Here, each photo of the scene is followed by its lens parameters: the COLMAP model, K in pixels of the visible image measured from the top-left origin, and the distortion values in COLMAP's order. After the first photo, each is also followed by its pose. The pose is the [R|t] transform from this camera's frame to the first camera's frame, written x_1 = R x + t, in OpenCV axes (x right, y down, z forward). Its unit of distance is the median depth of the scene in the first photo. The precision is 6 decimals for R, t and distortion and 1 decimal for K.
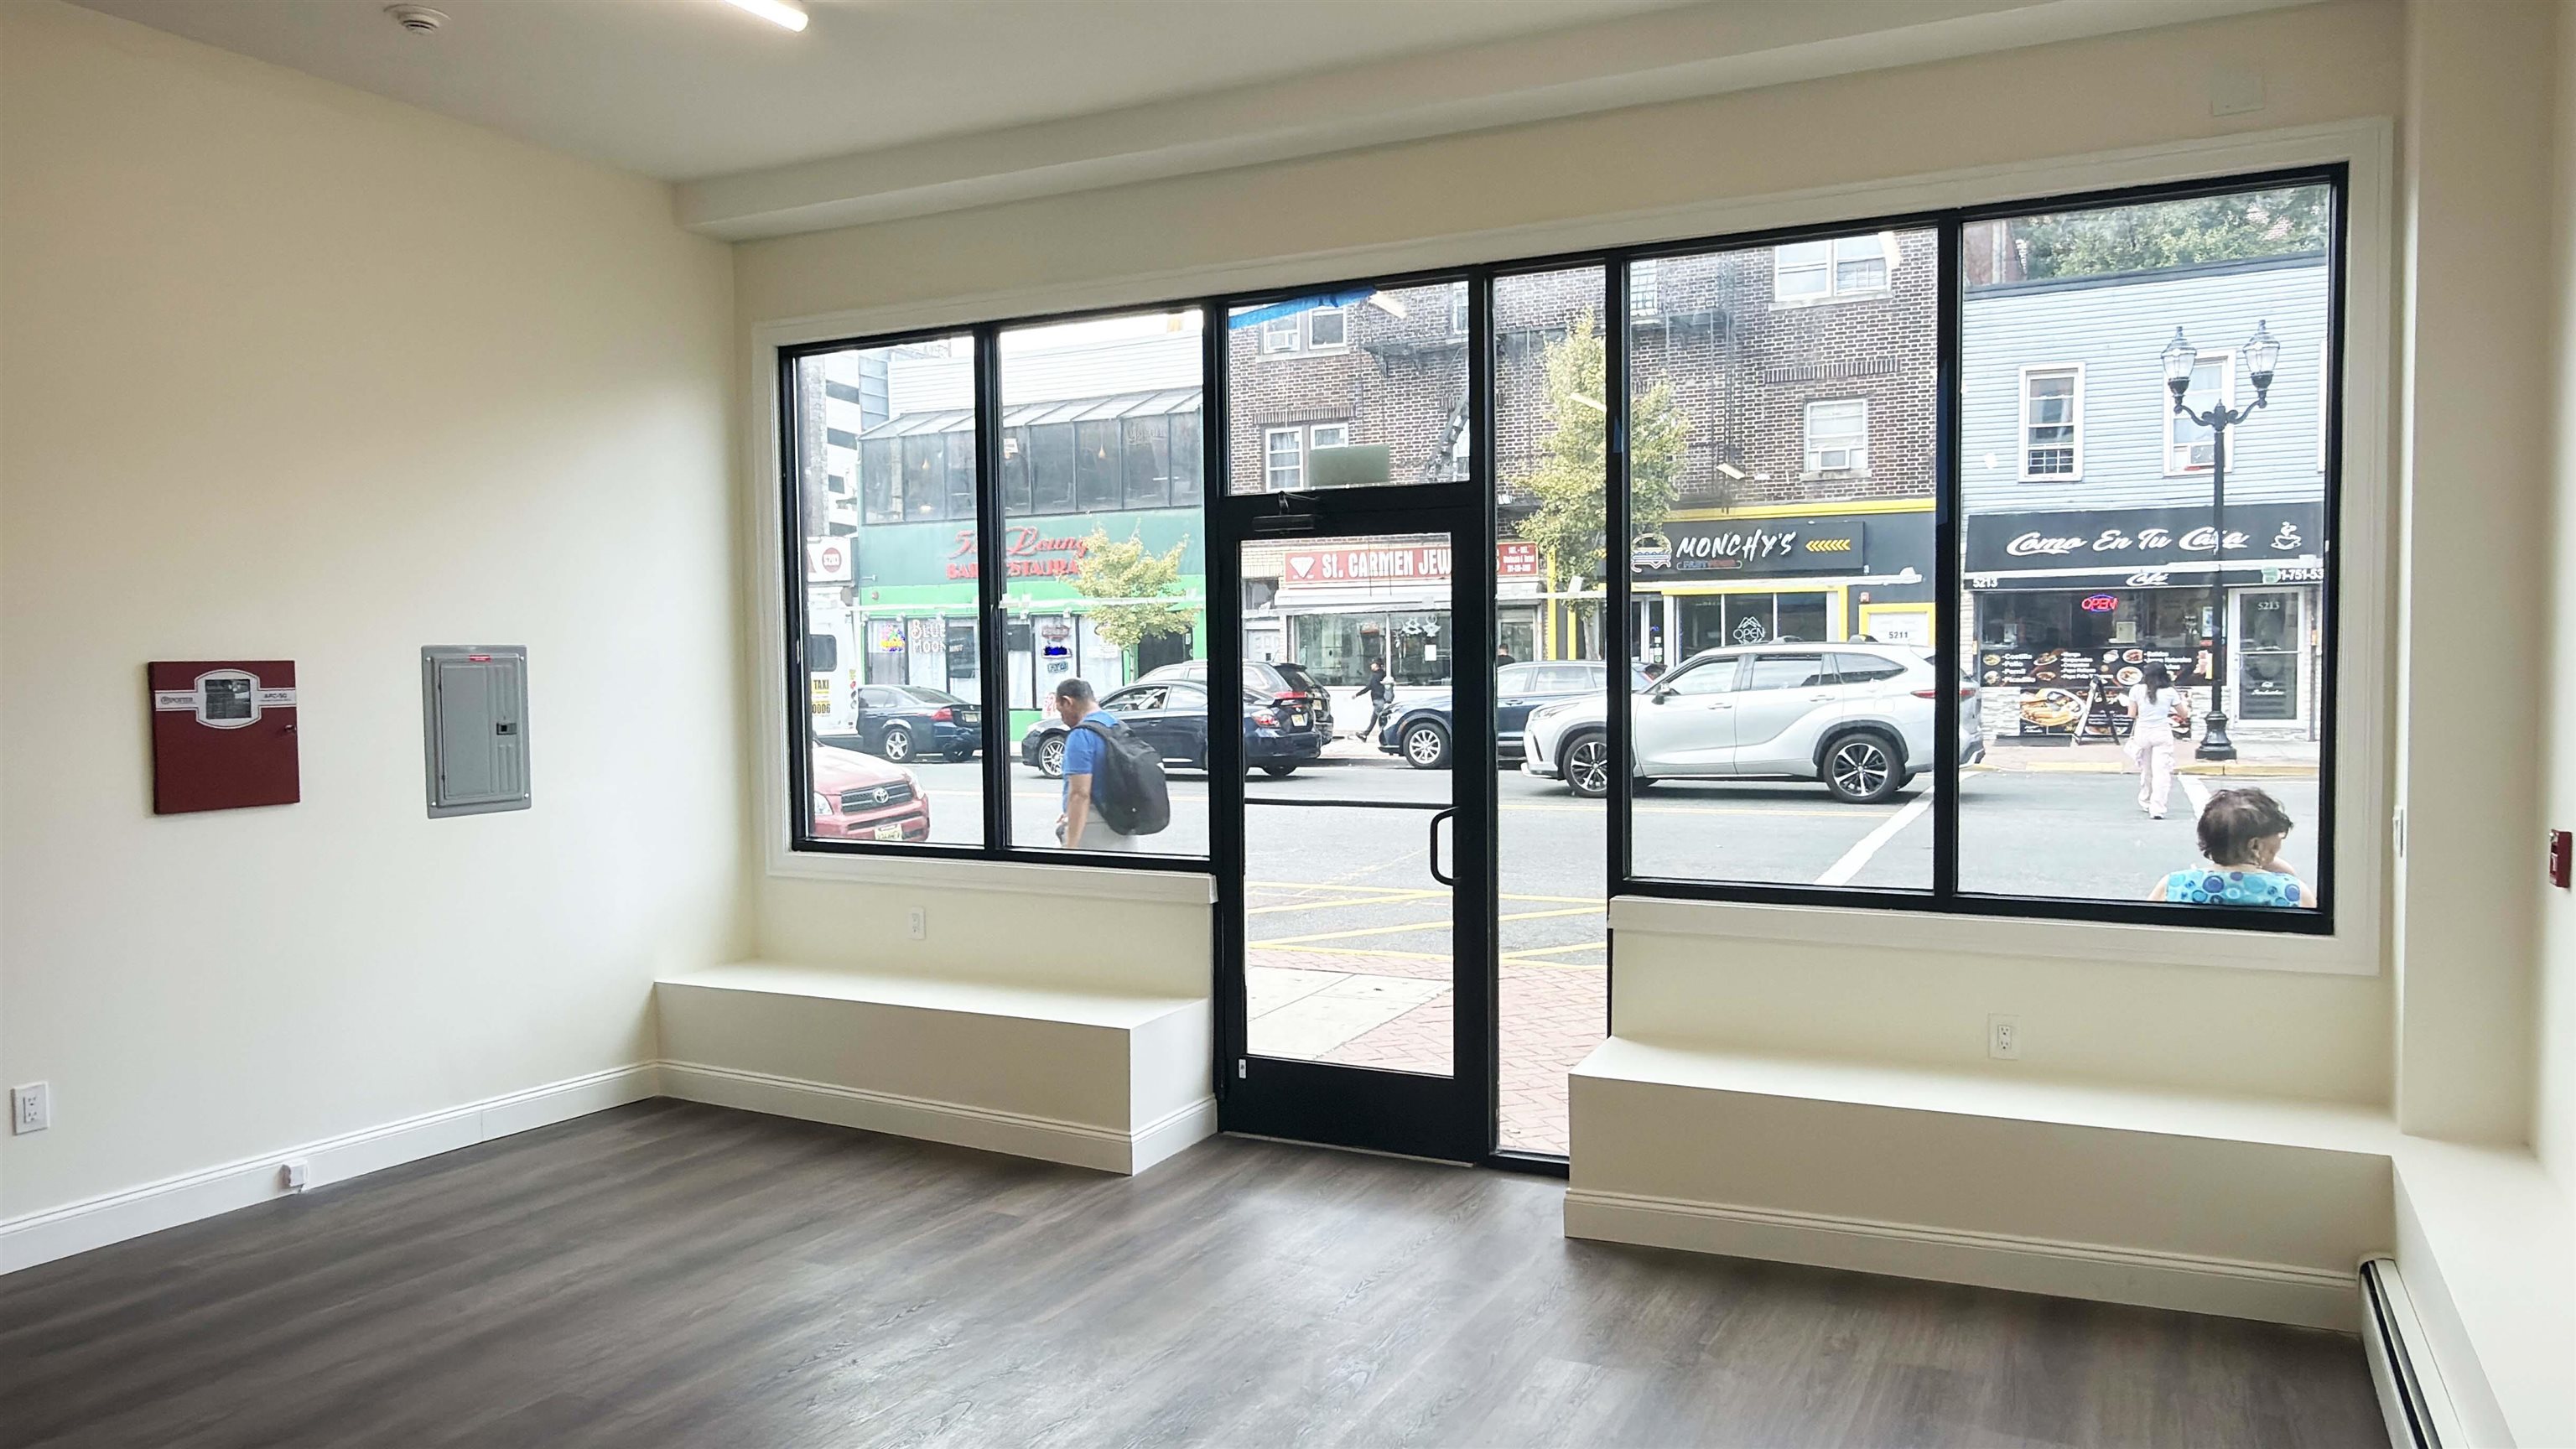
lens RADIAL K [[1694.9, 0, 1296.2], [0, 1694.9, 737.7], [0, 0, 1]] dist [0.000018, 0.001170]
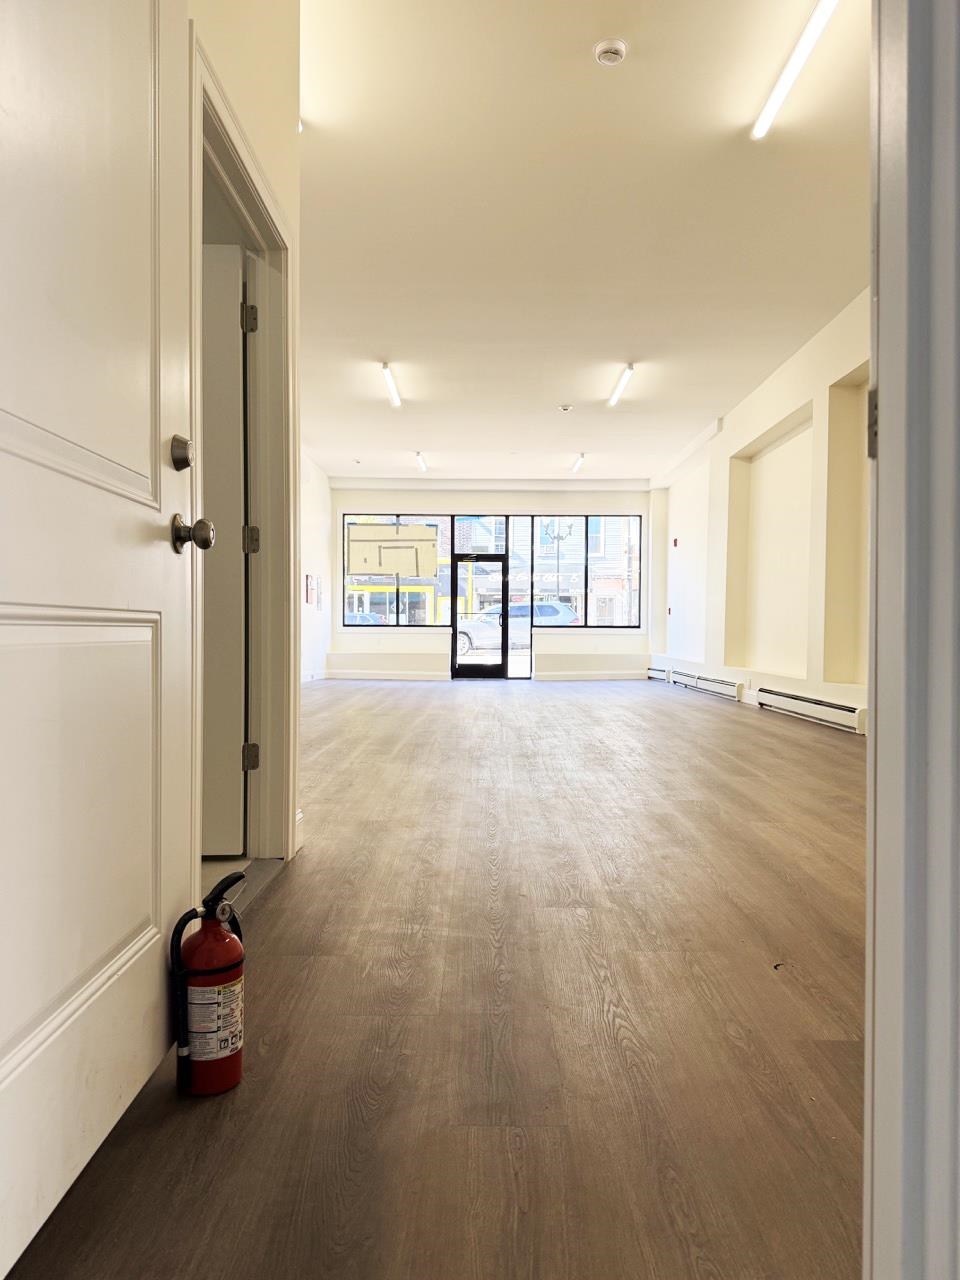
lens RADIAL K [[891.3, 0, 480.0], [0, 891.3, 640.0], [0, 0, 1]] dist [0.082285, -0.112577]
pose [[0.893619, 0.011878, 0.448670, -0.384867], [0.006735, 0.999182, -0.039866, 0.074118], [-0.448777, 0.038646, 0.892808, -0.466180]]
